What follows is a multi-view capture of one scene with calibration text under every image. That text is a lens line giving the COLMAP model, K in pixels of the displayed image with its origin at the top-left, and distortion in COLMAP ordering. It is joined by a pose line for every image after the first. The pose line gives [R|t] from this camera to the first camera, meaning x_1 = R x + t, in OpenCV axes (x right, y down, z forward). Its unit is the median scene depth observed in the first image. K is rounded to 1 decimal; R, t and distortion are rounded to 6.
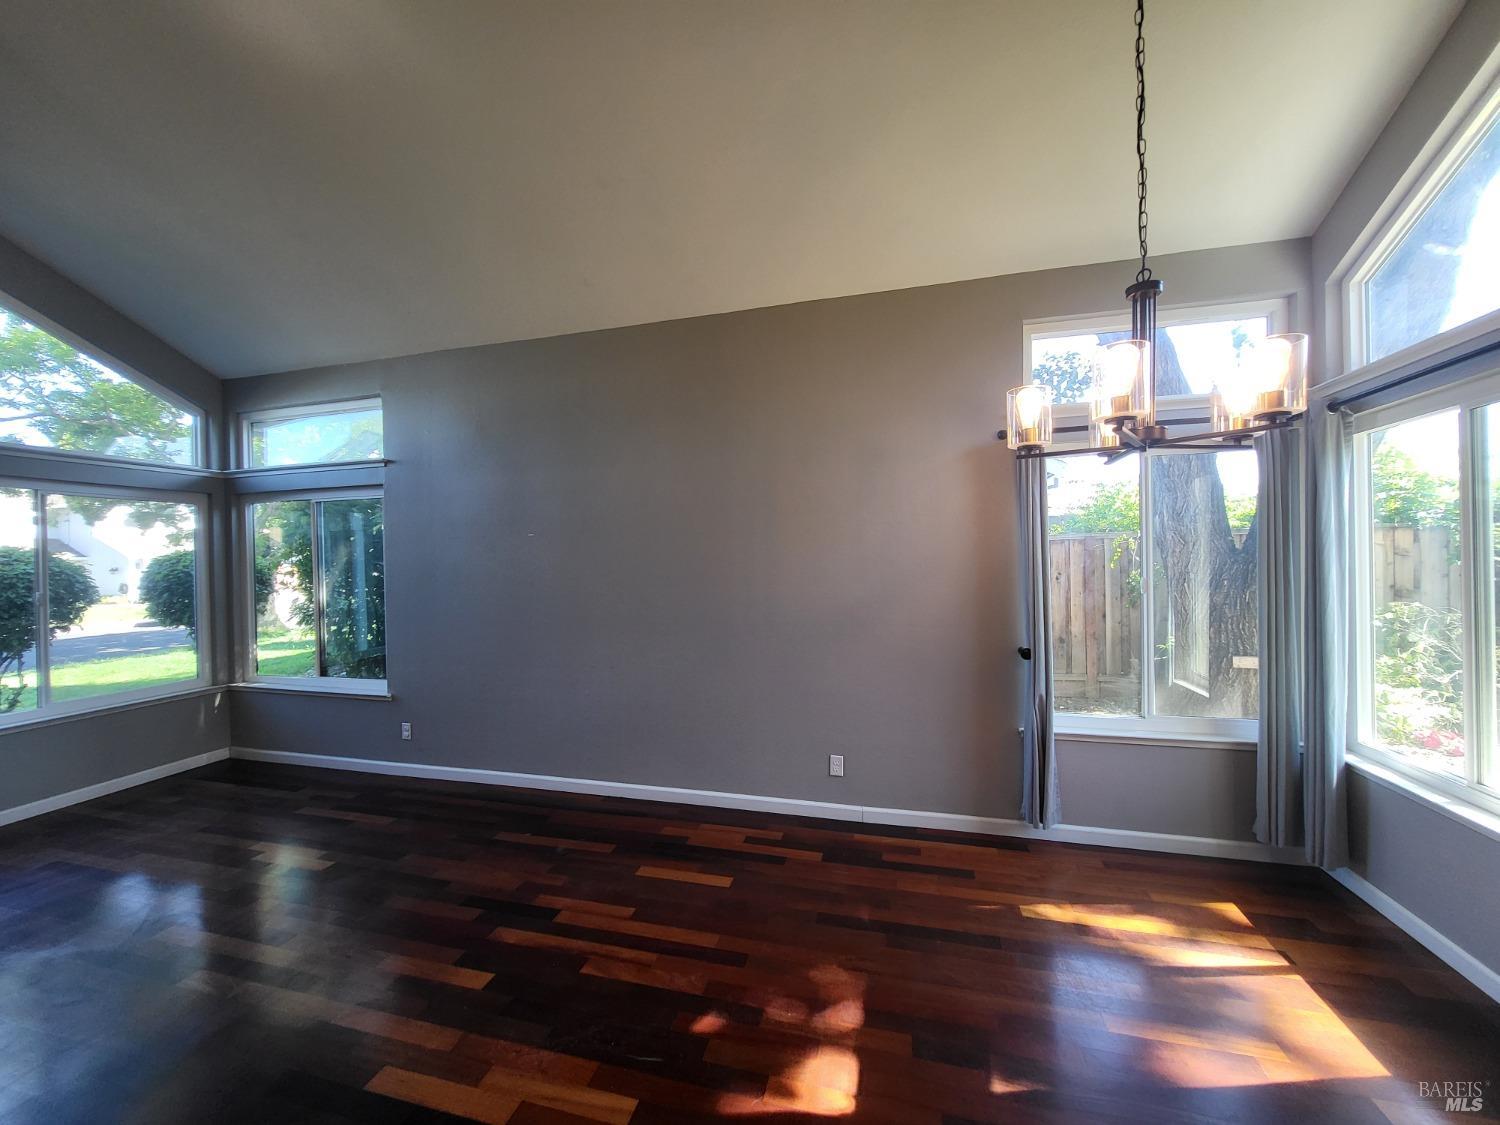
lens RADIAL K [[597.9, 0, 749.6], [0, 597.9, 561.0], [0, 0, 1]] dist [-0.000306, -0.000828]
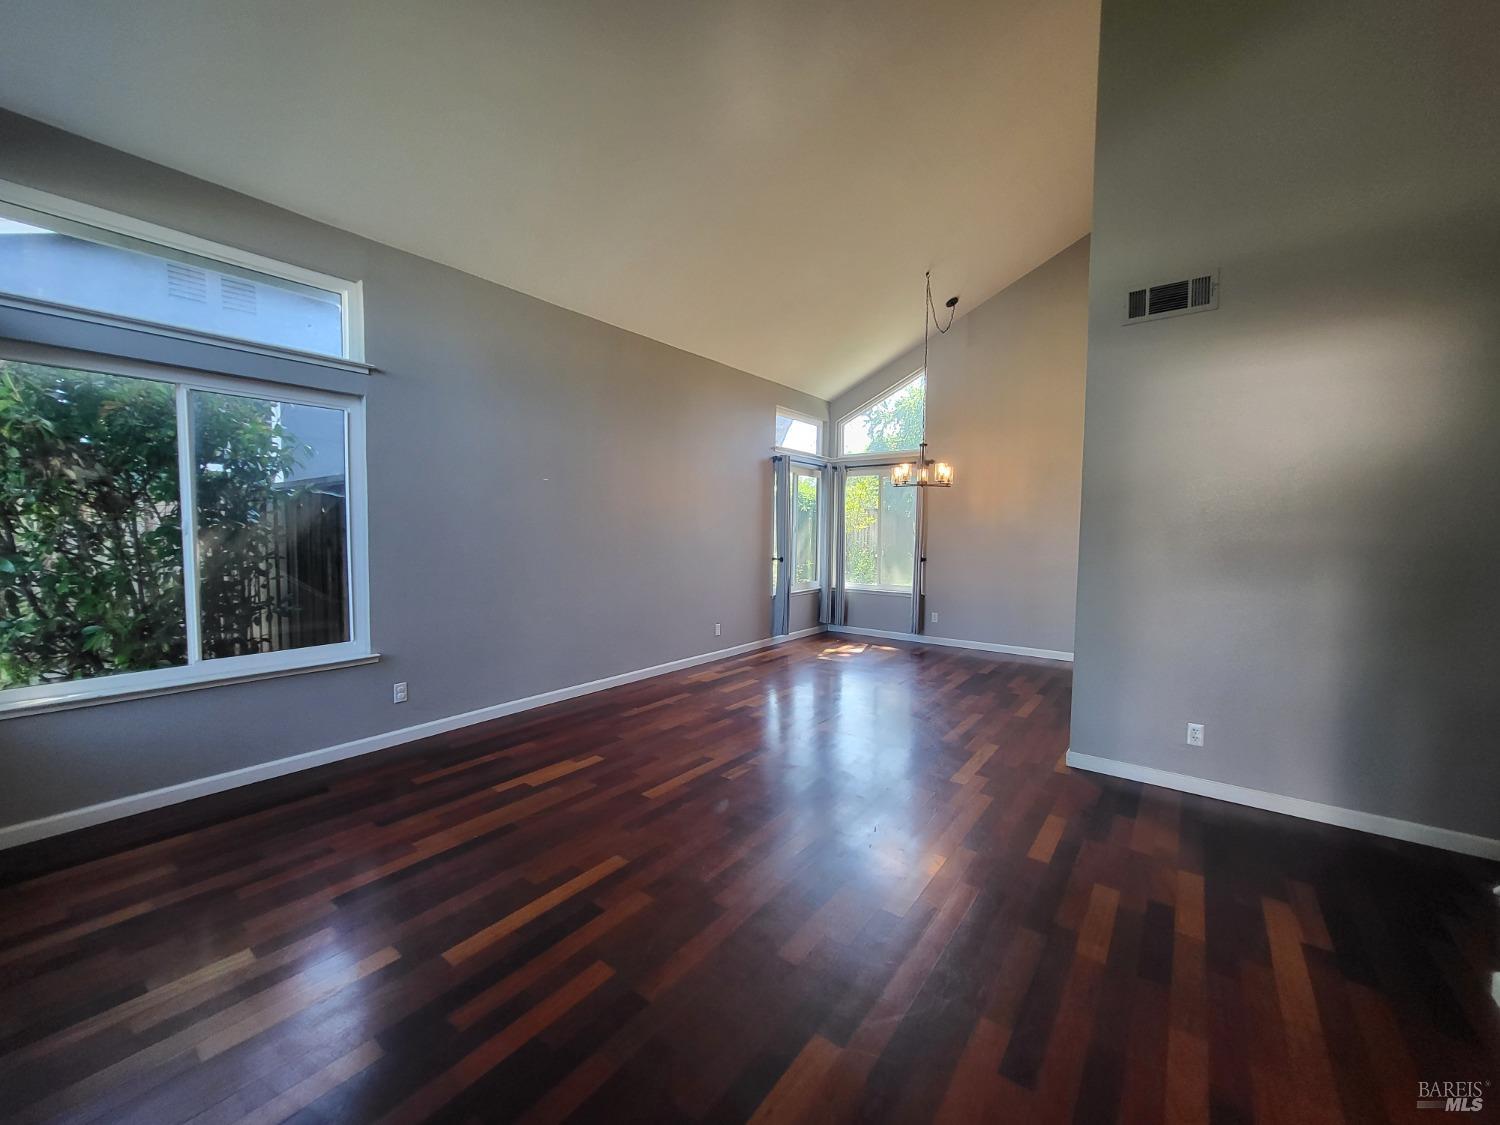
lens RADIAL K [[597.9, 0, 751.1], [0, 597.9, 566.4], [0, 0, 1]] dist [-0.000306, -0.000828]
pose [[0.359915, -0.040661, 0.932099, -1.569500], [-0.015802, 0.998641, 0.049665, 0.068310], [-0.932851, -0.032605, 0.358784, 0.293811]]
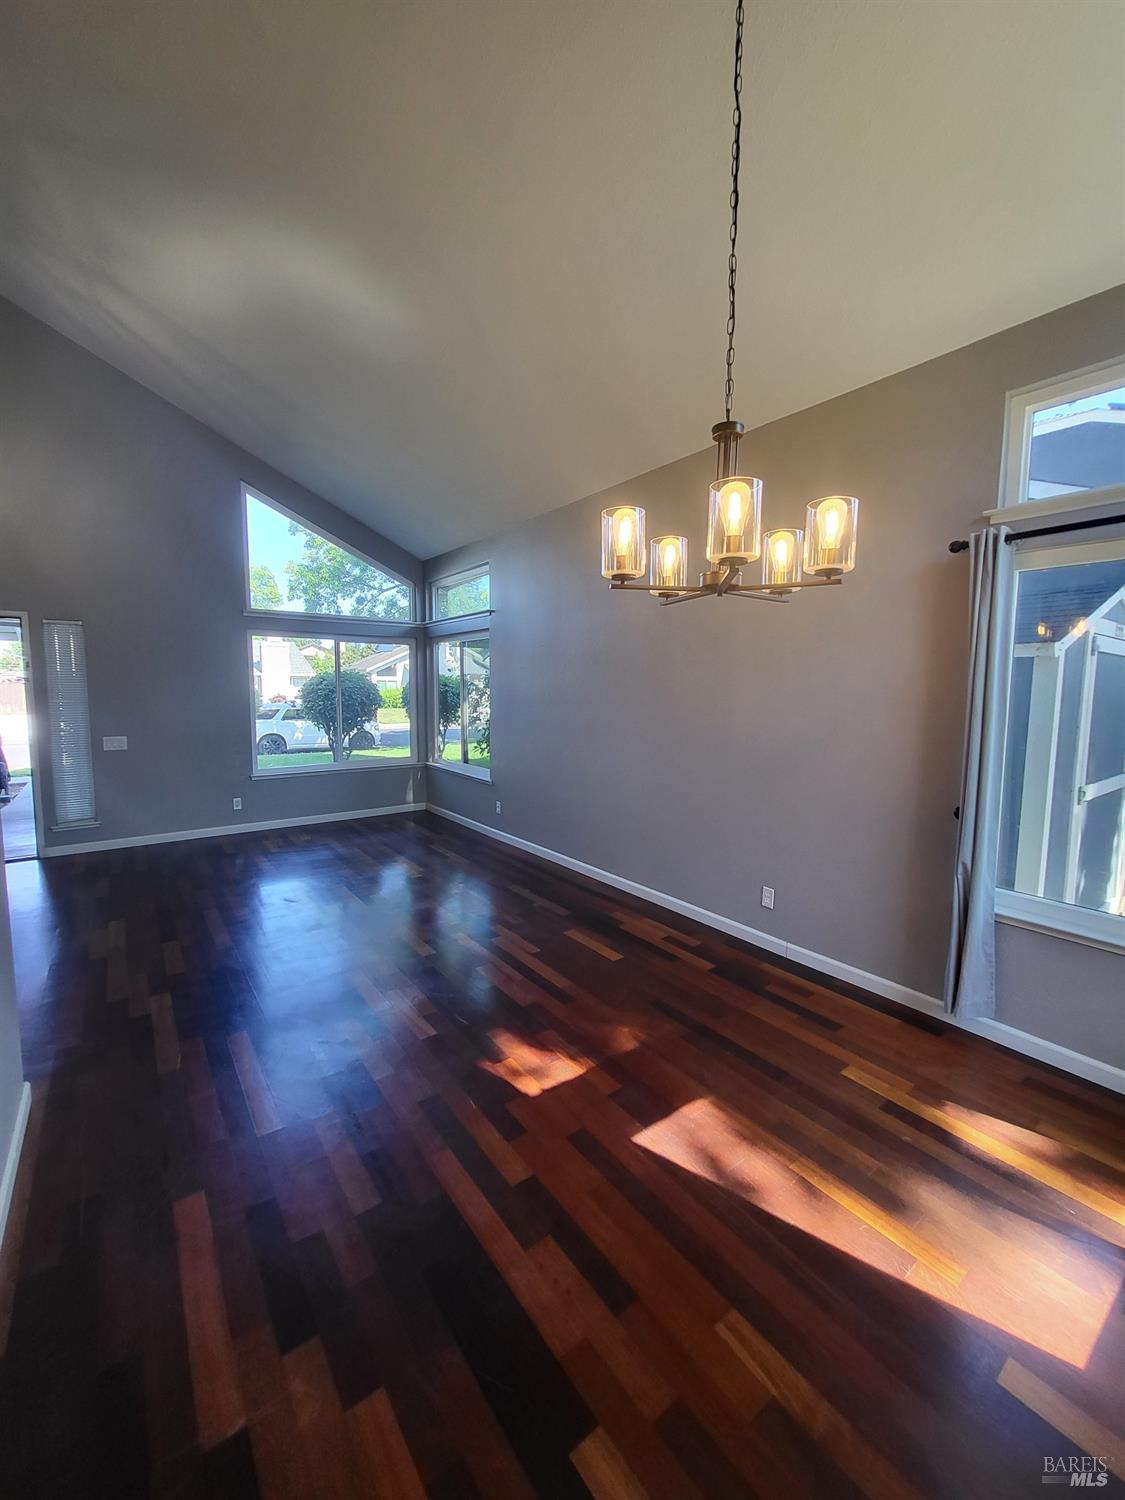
lens RADIAL K [[597.9, 0, 558.5], [0, 597.9, 741.6], [0, 0, 1]] dist [-0.000306, -0.000828]
pose [[0.786587, 0.078894, -0.612419, 0.497827], [-0.022057, 0.994761, 0.099818, -0.014286], [0.617086, -0.065008, 0.784206, 0.004972]]
